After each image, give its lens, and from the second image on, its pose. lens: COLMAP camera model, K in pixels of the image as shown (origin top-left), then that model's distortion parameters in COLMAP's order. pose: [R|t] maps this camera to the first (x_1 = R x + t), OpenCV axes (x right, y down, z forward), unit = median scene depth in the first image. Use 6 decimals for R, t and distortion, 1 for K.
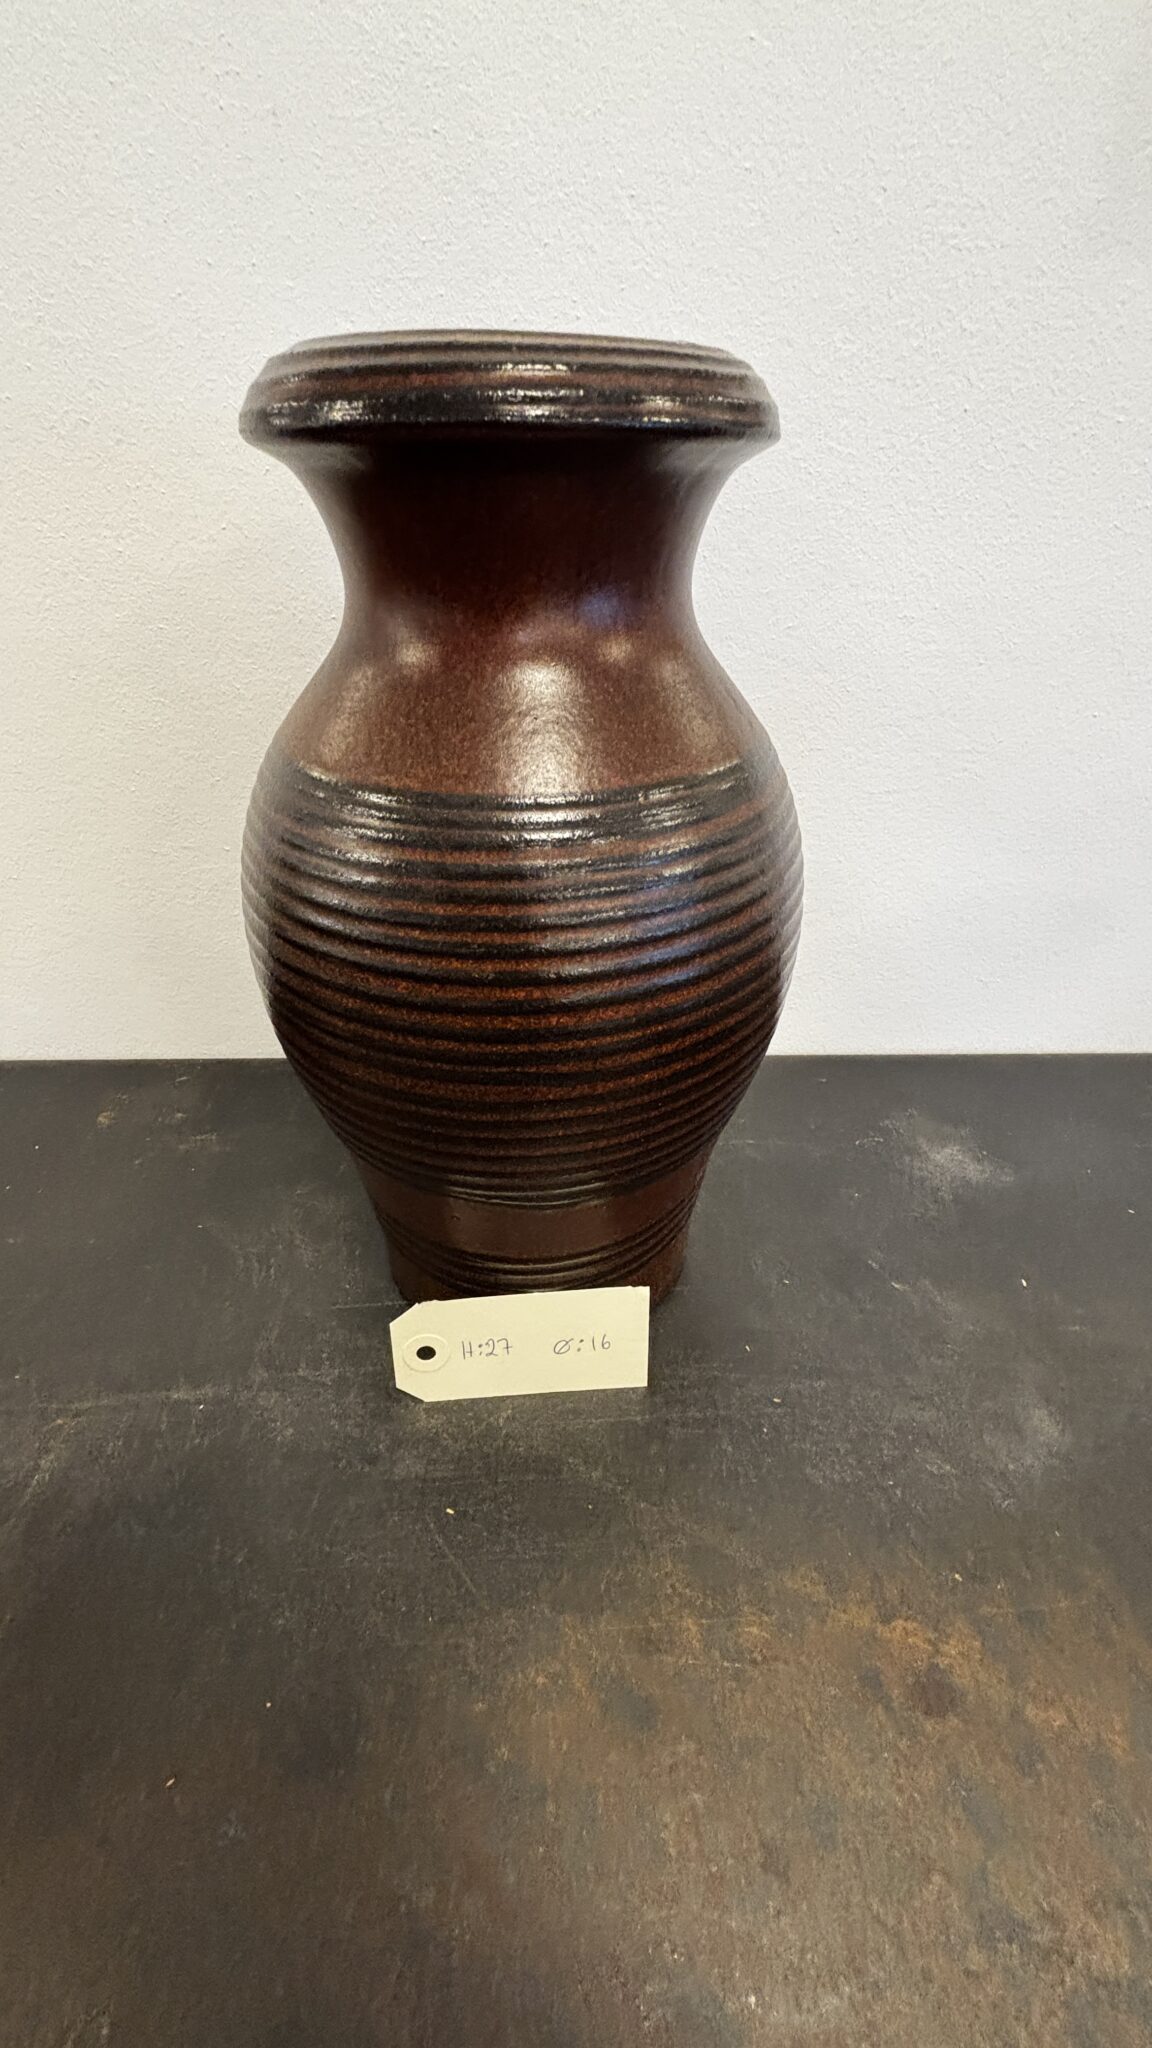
lens RADIAL K [[819.2, 0, 577.6], [0, 819.2, 1021.7], [0, 0, 1]] dist [-0.006798, 0.003635]
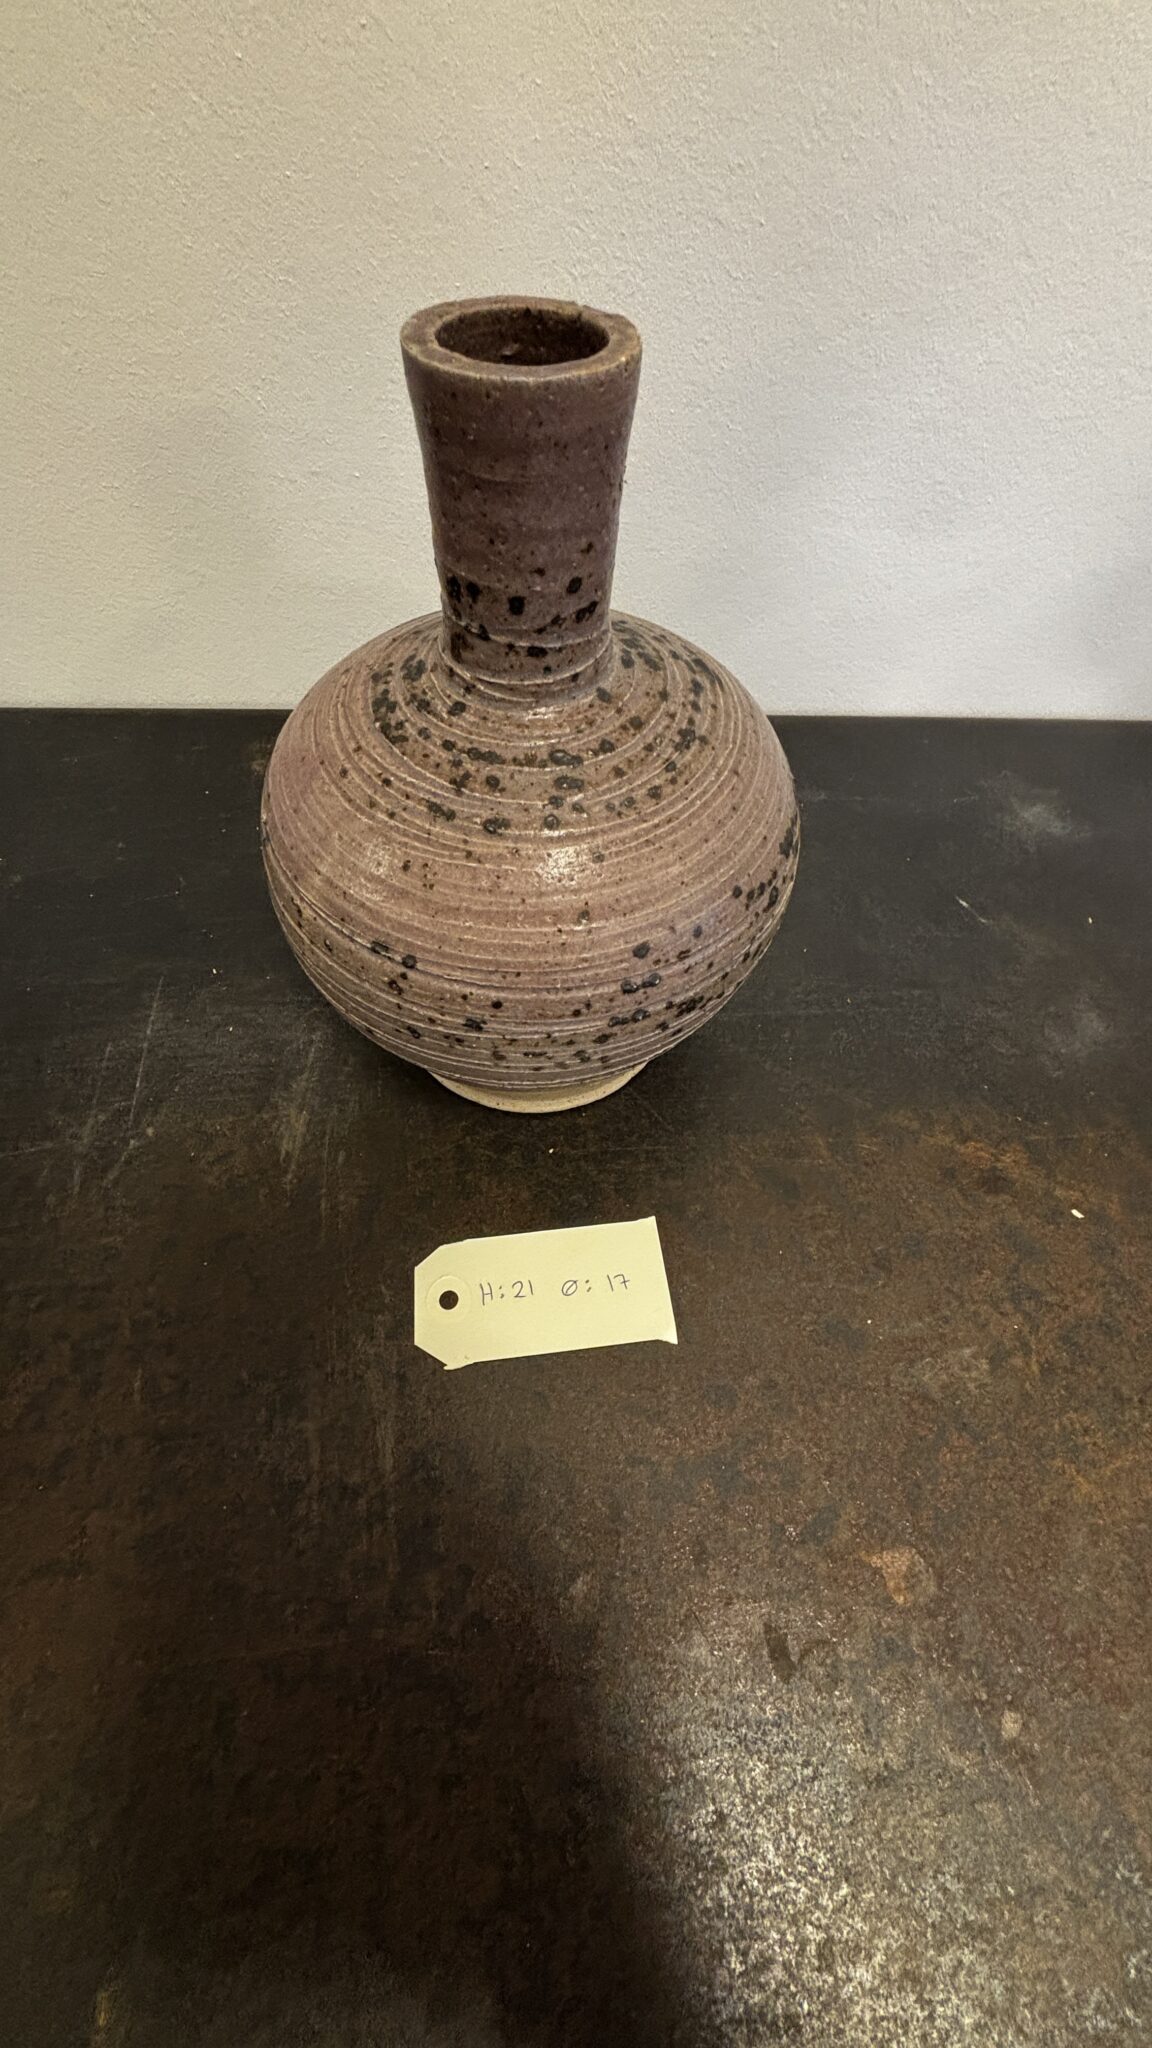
lens RADIAL K [[819.2, 0, 576.1], [0, 819.2, 1011.1], [0, 0, 1]] dist [-0.006798, 0.003635]
pose [[0.999829, 0.016779, 0.007829, -0.253258], [-0.018484, 0.929321, 0.368811, 0.024378], [-0.001088, -0.368893, 0.929471, -0.180592]]
